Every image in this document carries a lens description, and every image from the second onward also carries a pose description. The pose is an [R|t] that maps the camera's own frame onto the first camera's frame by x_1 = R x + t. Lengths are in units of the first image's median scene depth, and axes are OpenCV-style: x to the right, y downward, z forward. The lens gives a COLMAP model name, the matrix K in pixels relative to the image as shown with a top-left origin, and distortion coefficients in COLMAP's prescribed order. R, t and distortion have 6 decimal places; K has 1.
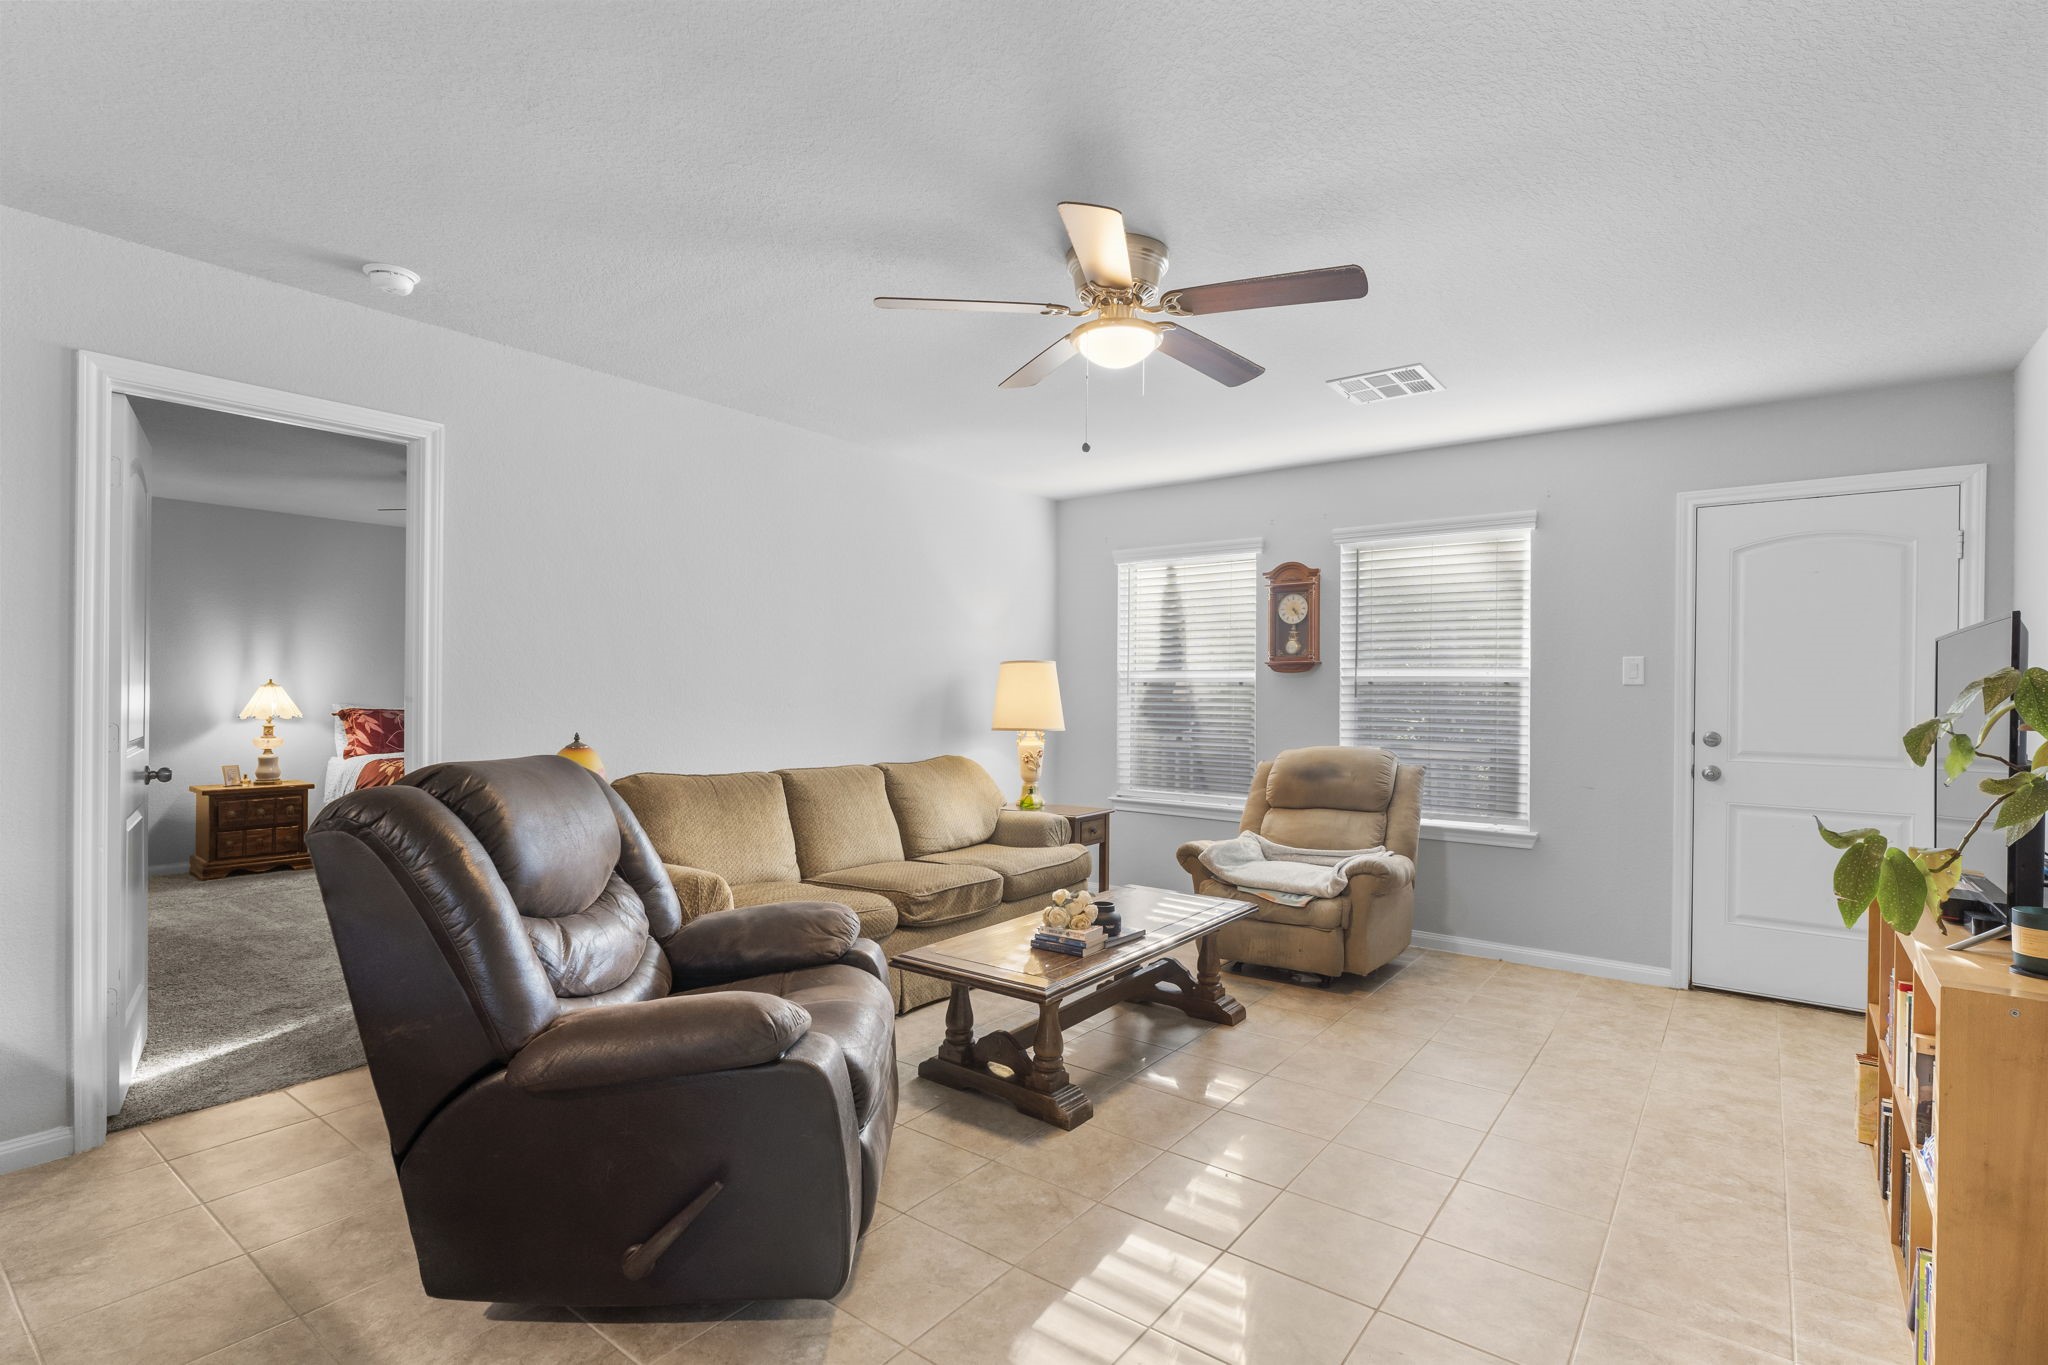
lens RADIAL K [[966.6, 0, 1034.9], [0, 966.6, 683.9], [0, 0, 1]] dist [-0.004969, -0.000678]
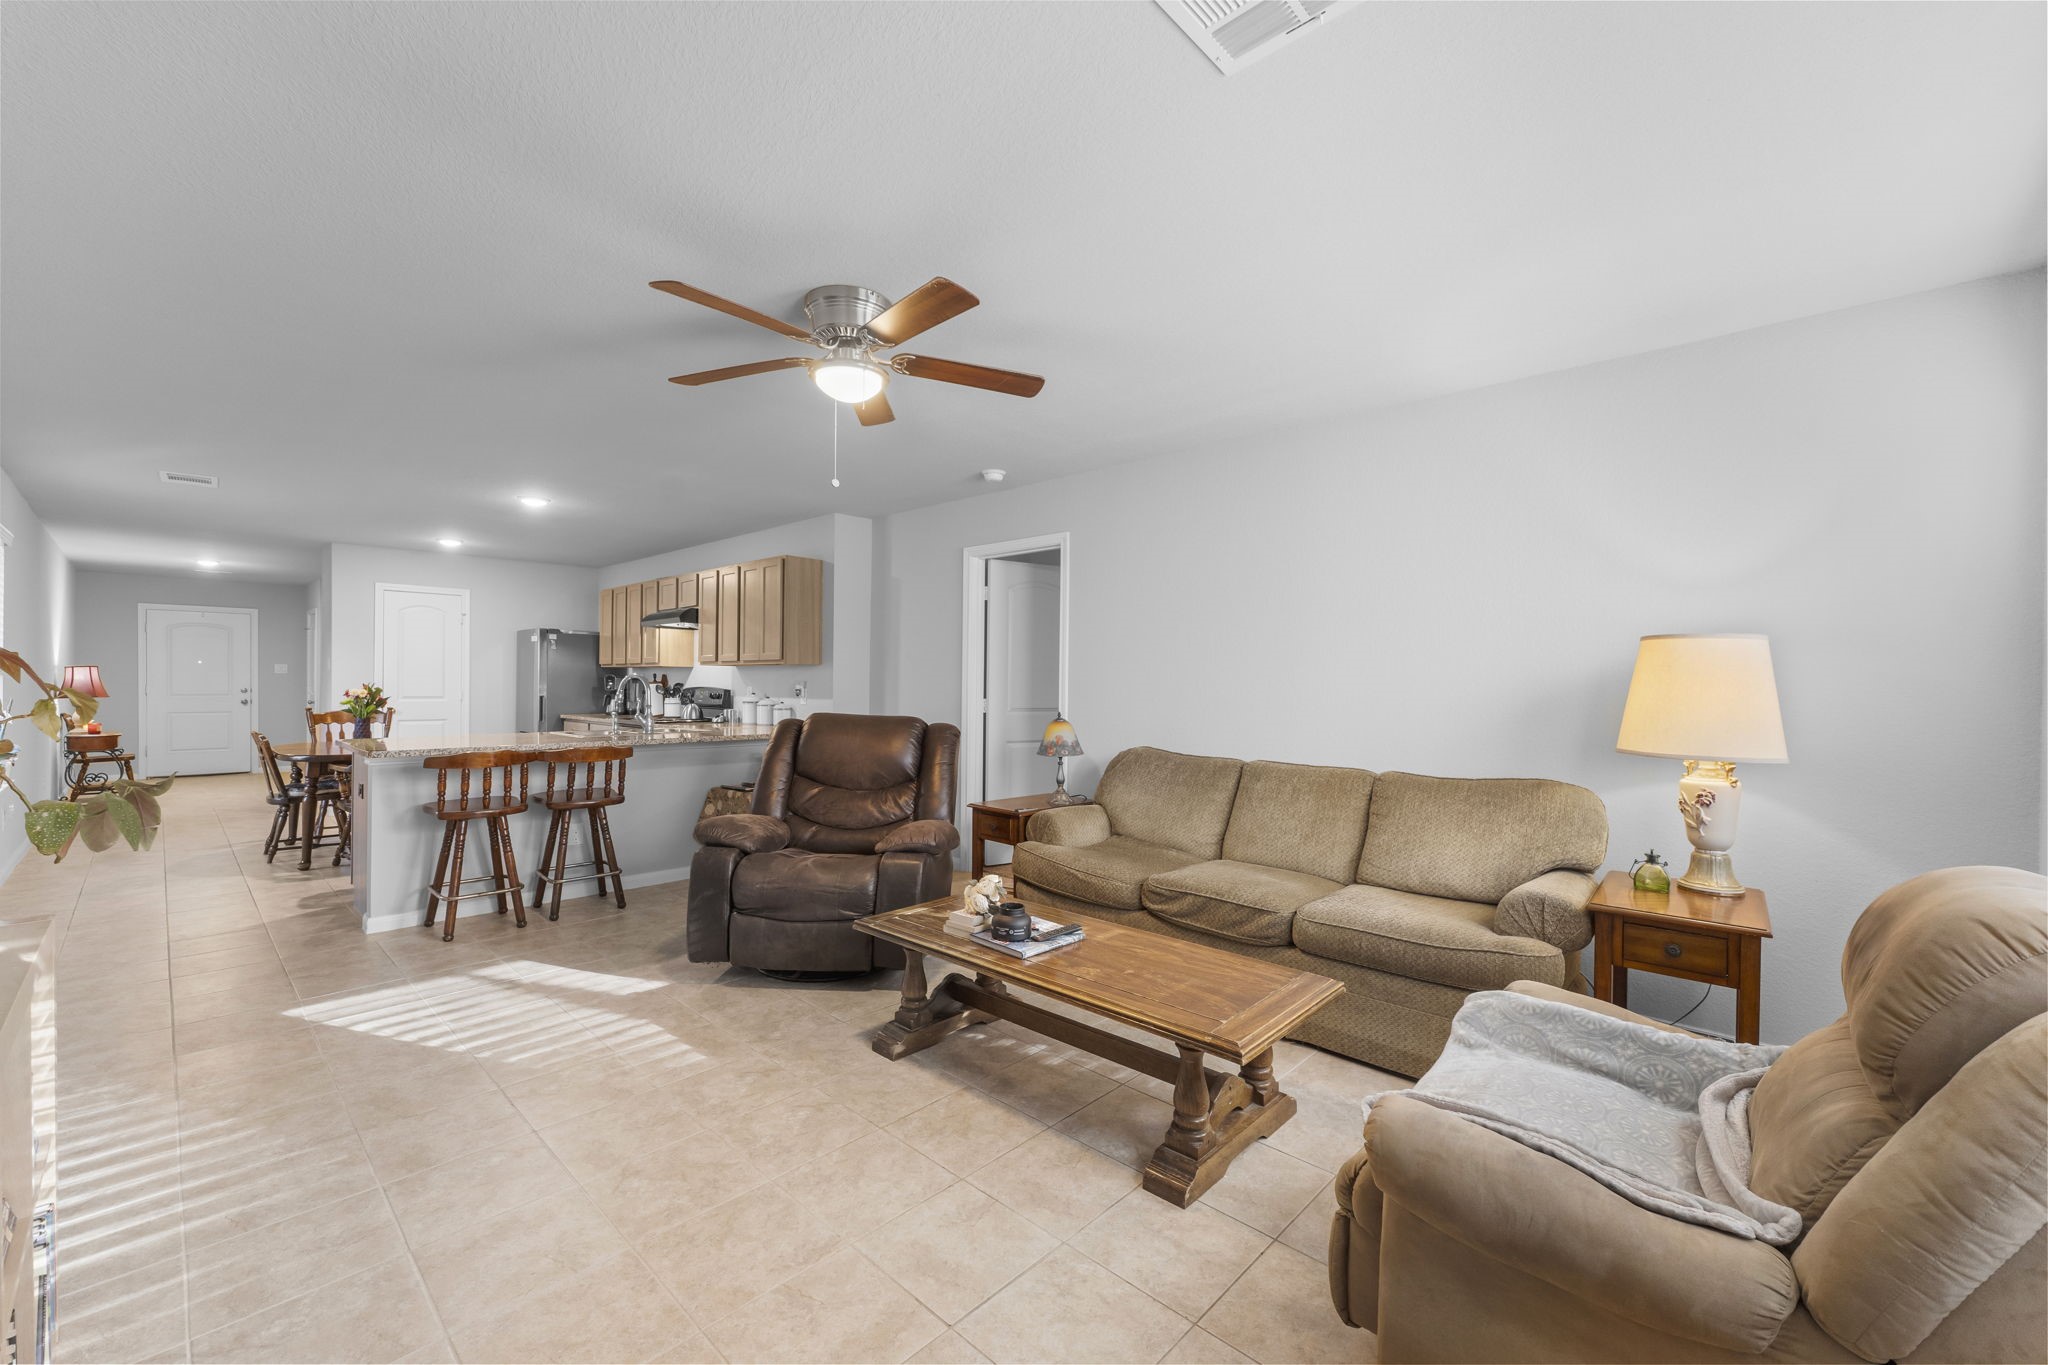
lens RADIAL K [[810.5, 0, 1022.1], [0, 810.5, 679.6], [0, 0, 1]] dist [0.000187, 0.000234]
pose [[-0.105599, -0.006030, -0.994391, 0.755522], [0.005050, 0.999965, -0.006600, 0.005553], [0.994396, -0.005718, -0.105565, 0.957064]]
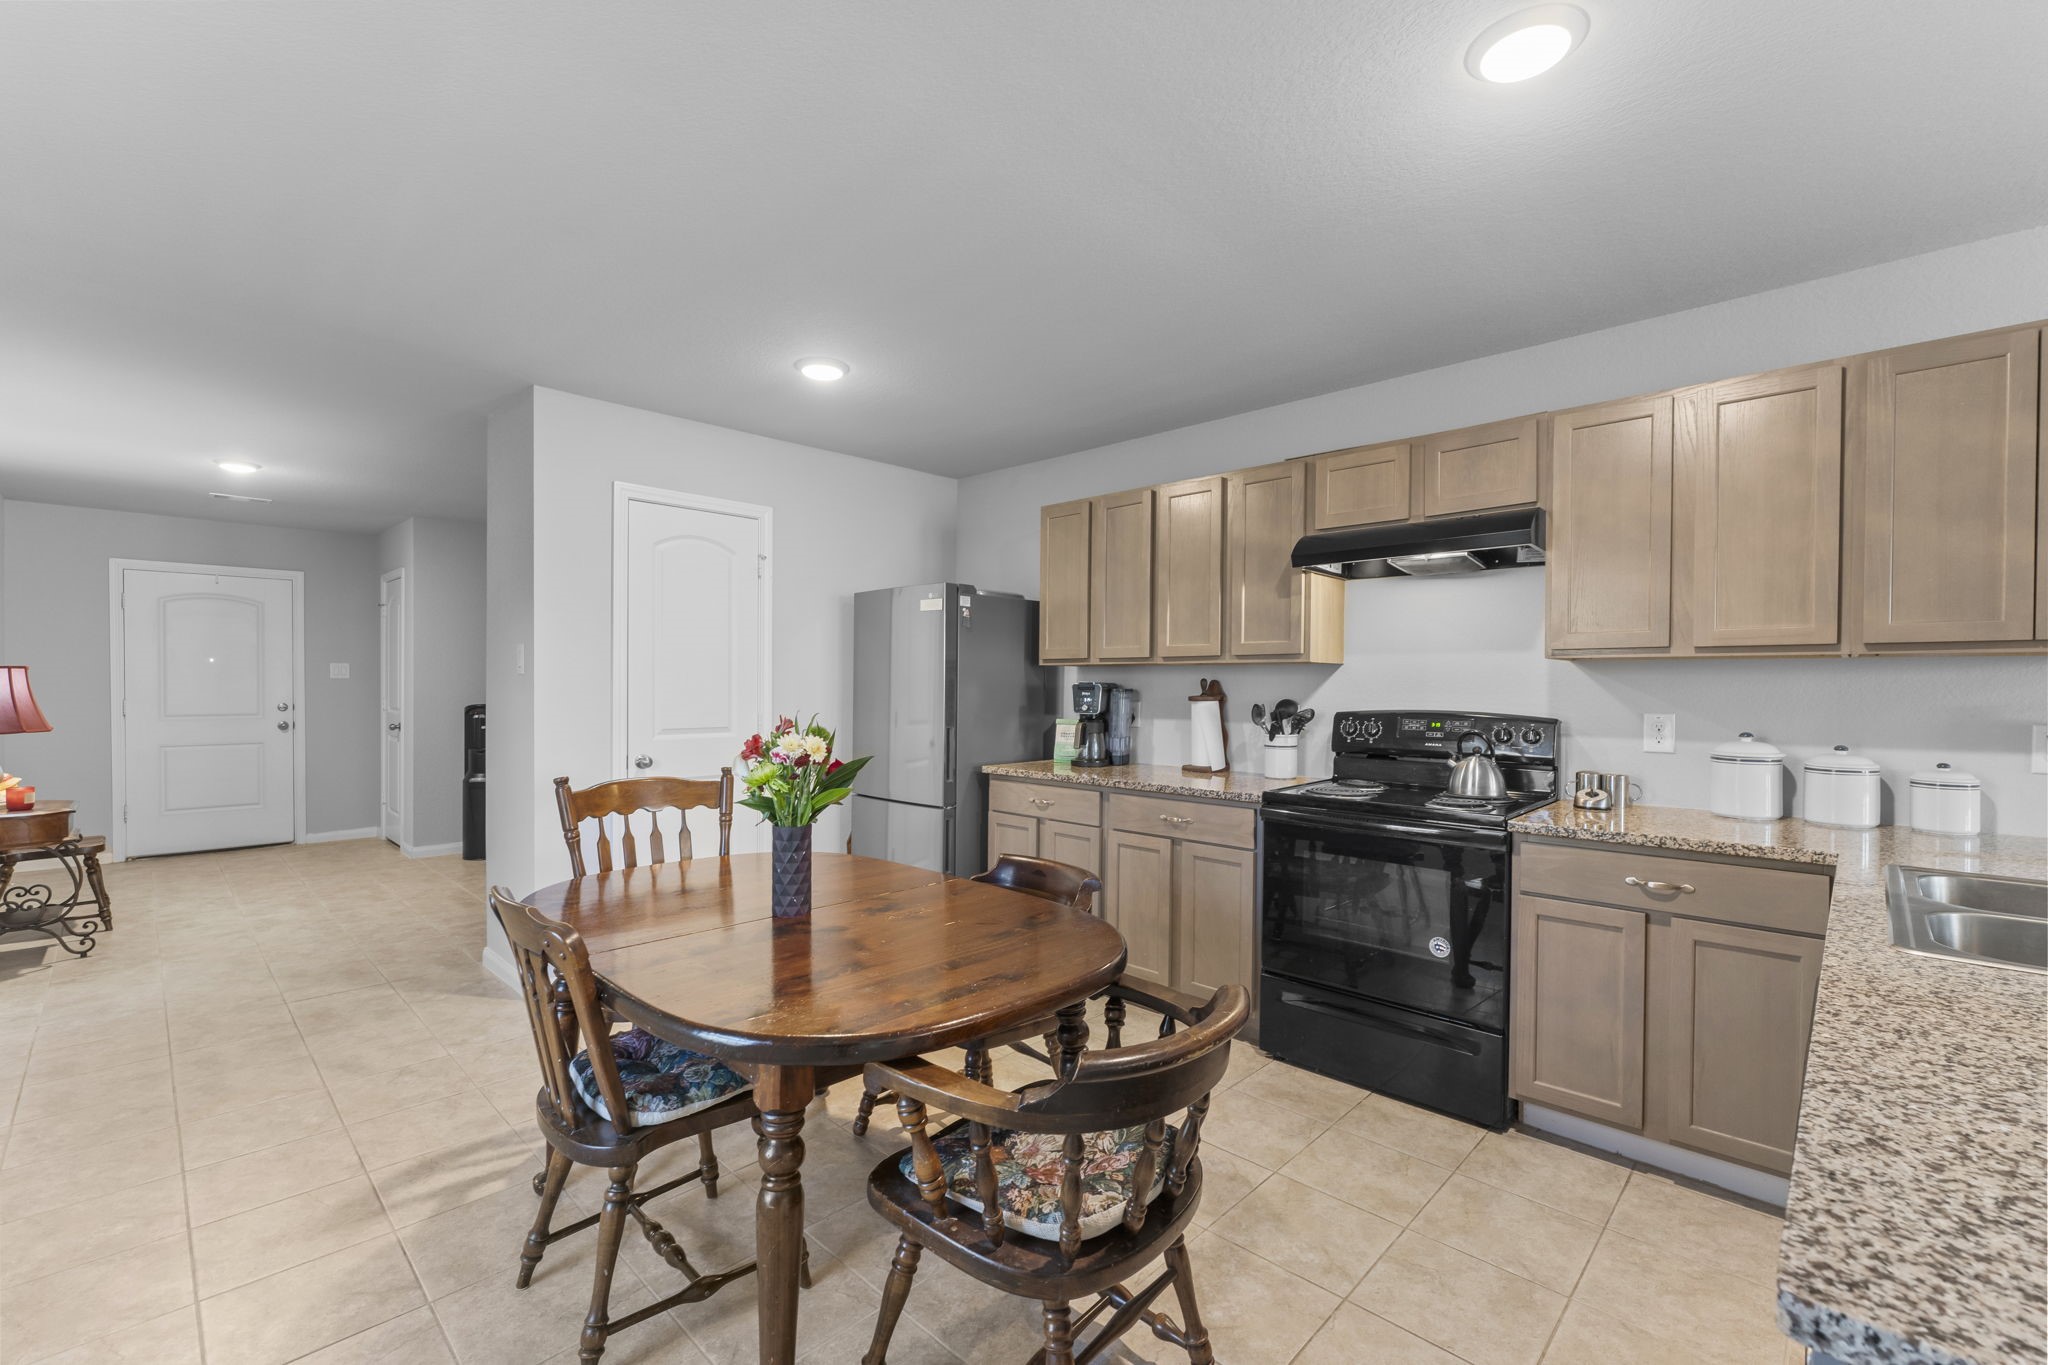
lens RADIAL K [[865.1, 0, 1027.9], [0, 865.1, 690.7], [0, 0, 1]] dist [-0.006449, 0.000043]
pose [[-0.116930, 0.001621, -0.993139, -0.219430], [0.004811, 0.999988, 0.001066, -0.019647], [0.993128, -0.004653, -0.116936, -0.356358]]
